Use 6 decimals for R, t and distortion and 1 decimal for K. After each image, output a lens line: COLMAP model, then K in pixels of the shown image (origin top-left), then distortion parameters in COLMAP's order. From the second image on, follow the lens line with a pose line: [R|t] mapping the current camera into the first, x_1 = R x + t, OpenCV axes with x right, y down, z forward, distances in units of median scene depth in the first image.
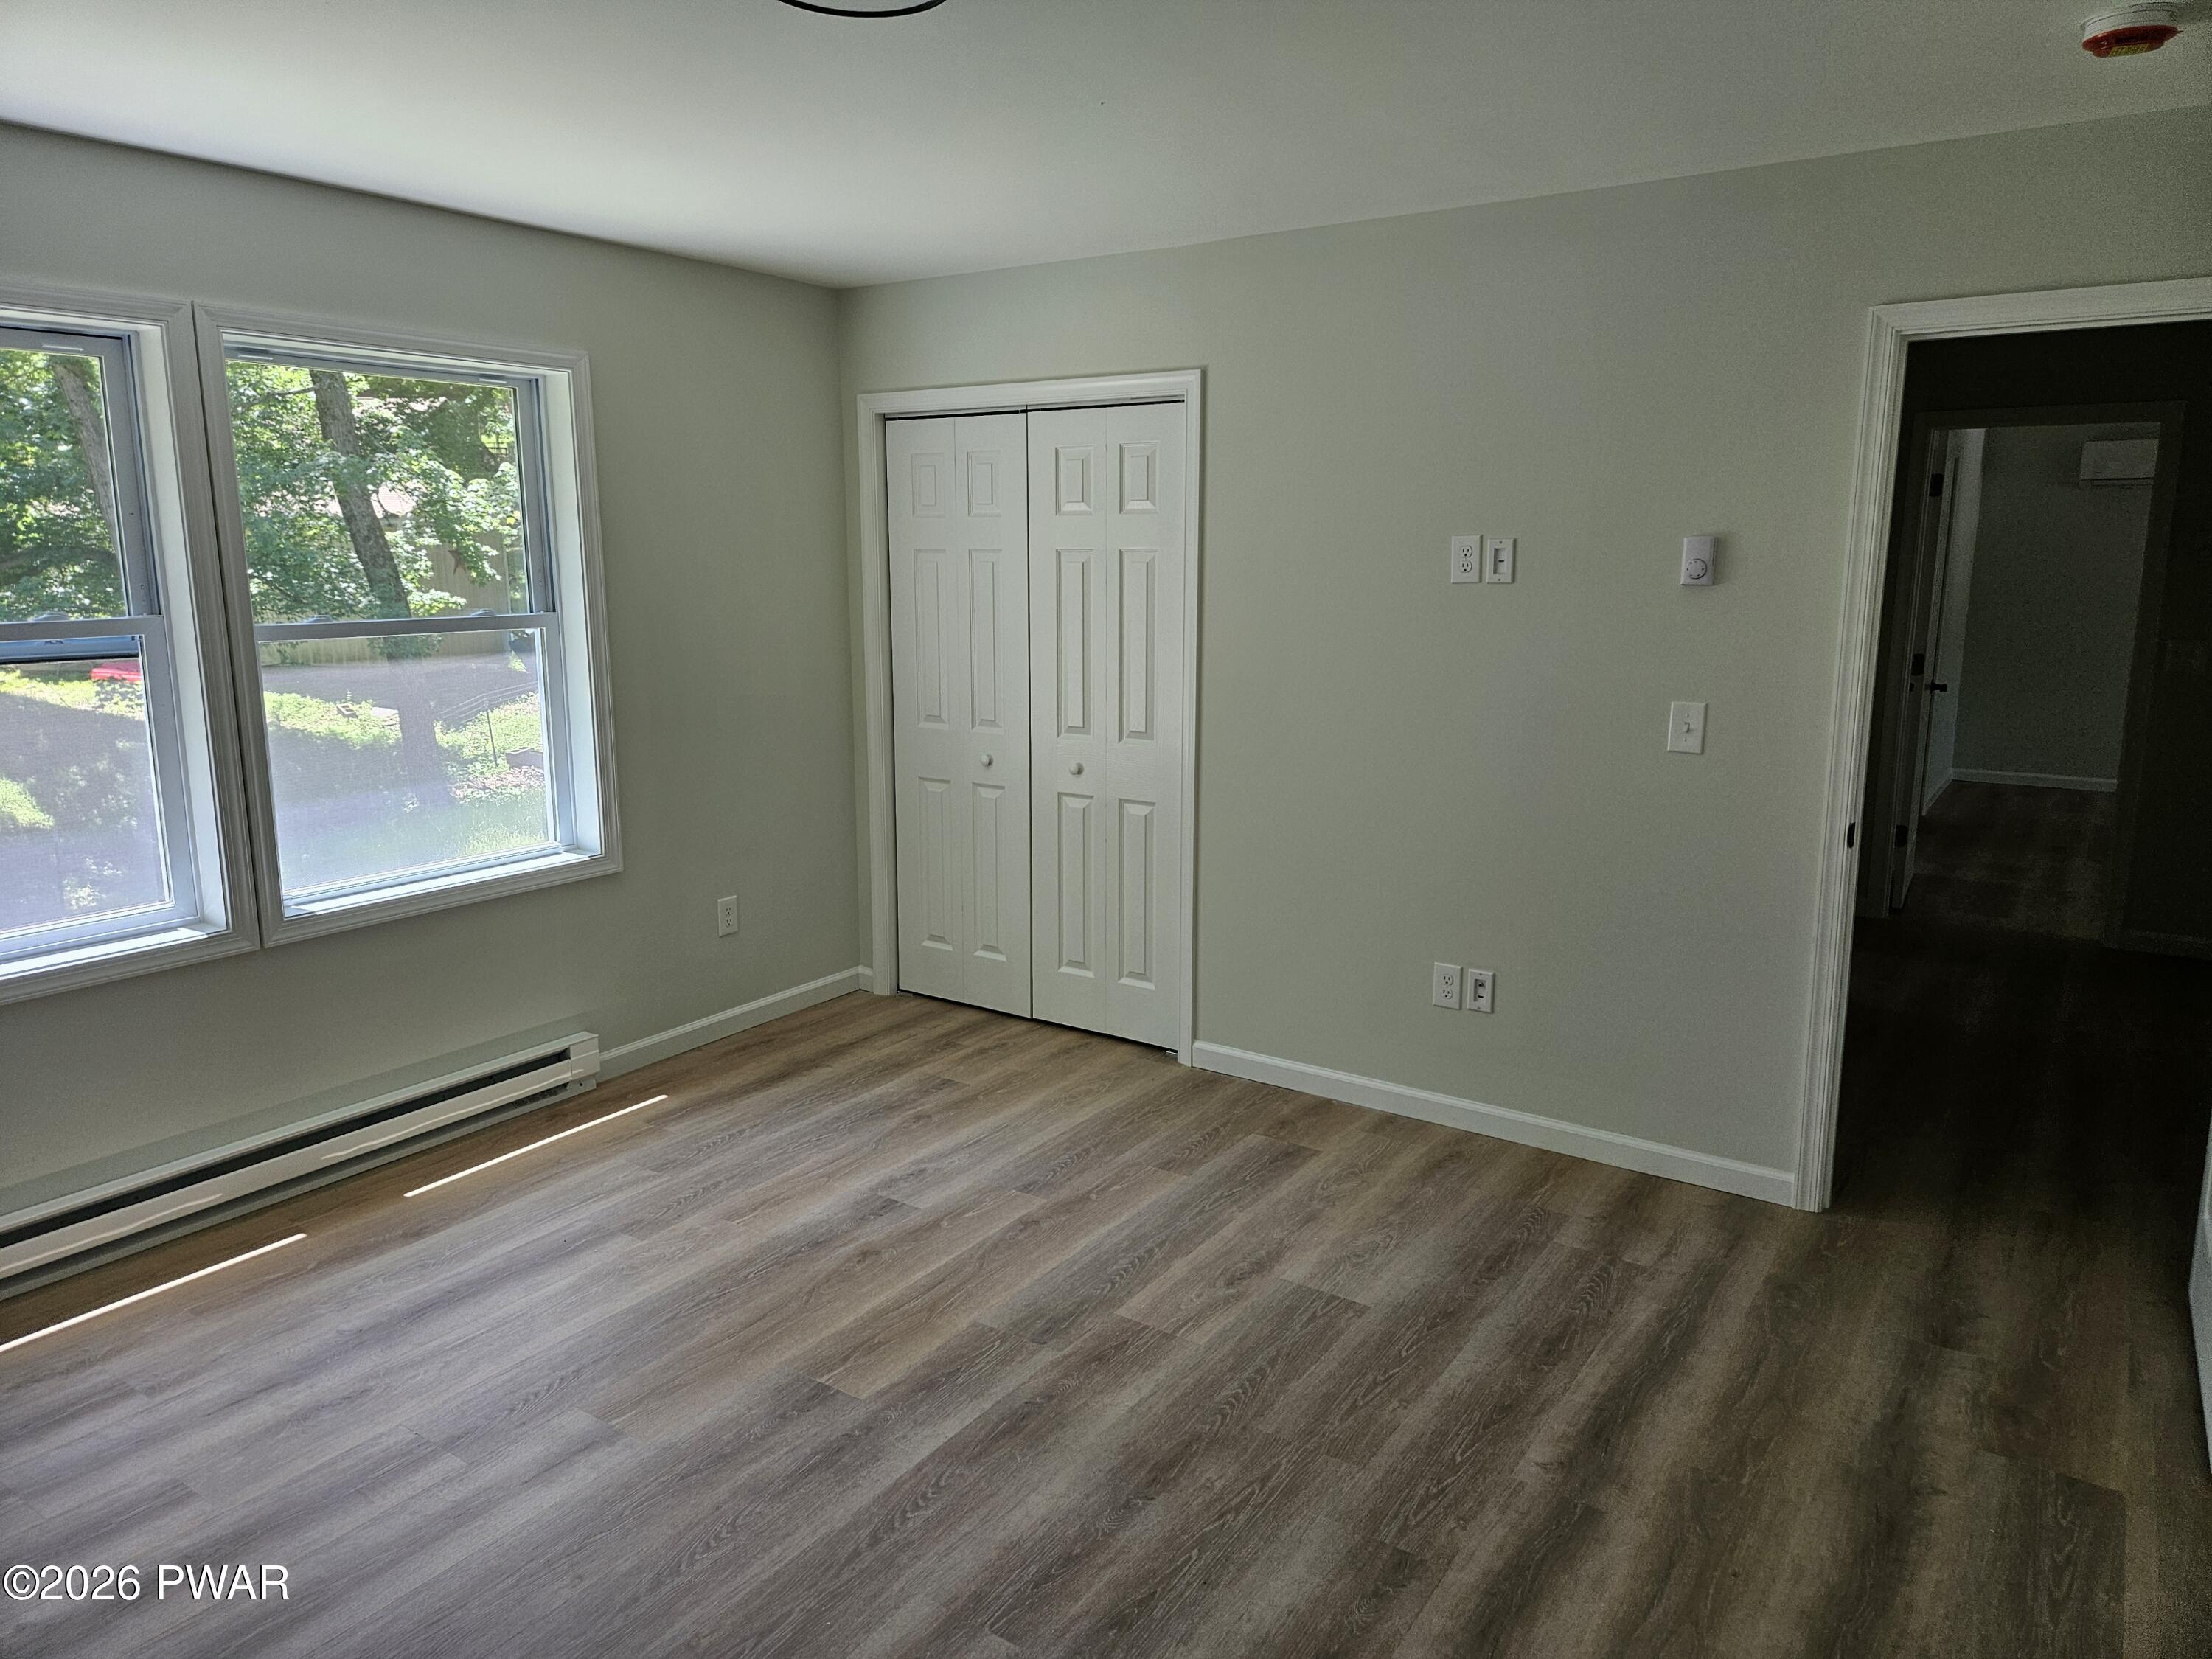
lens RADIAL K [[1463.0, 0, 1085.4], [0, 1463.0, 811.0], [0, 0, 1]] dist [0.034074, -0.015207]
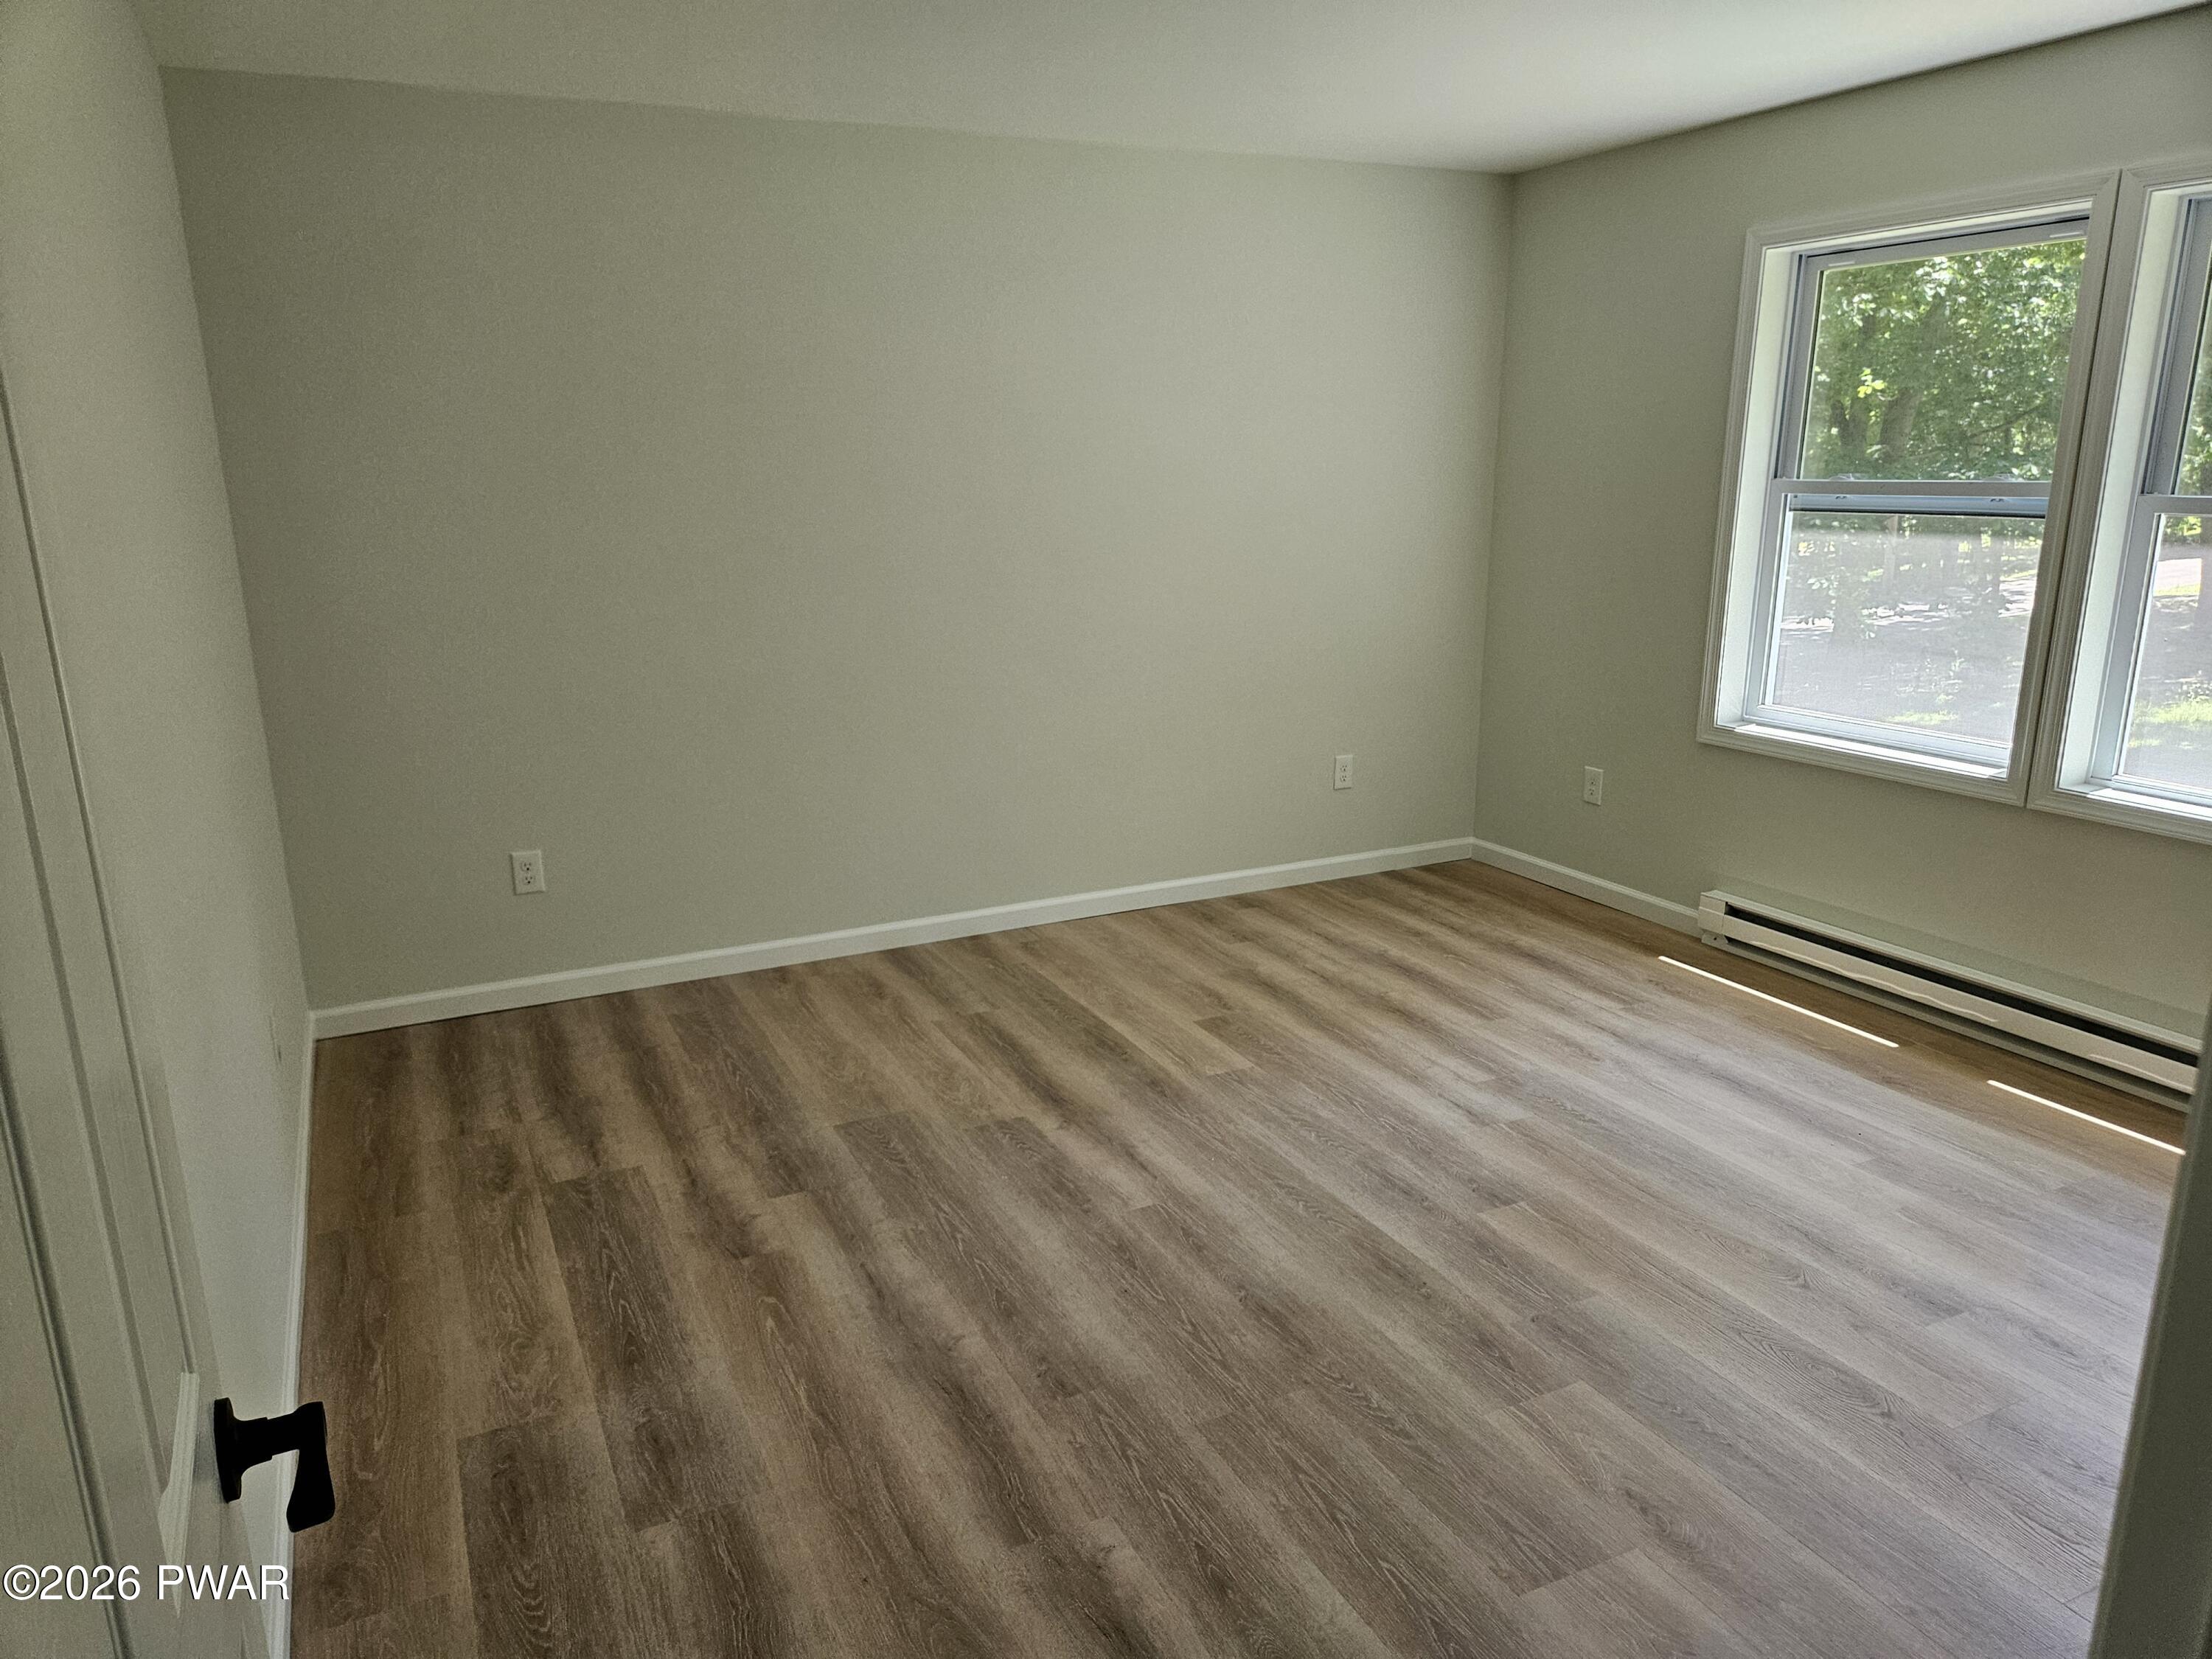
lens RADIAL K [[1463.0, 0, 1094.3], [0, 1463.0, 838.9], [0, 0, 1]] dist [0.034074, -0.015207]
pose [[-0.481382, 0.233450, -0.844850, 0.817188], [-0.142022, 0.930368, 0.338002, -0.184495], [0.864928, 0.282695, -0.414708, 1.087293]]
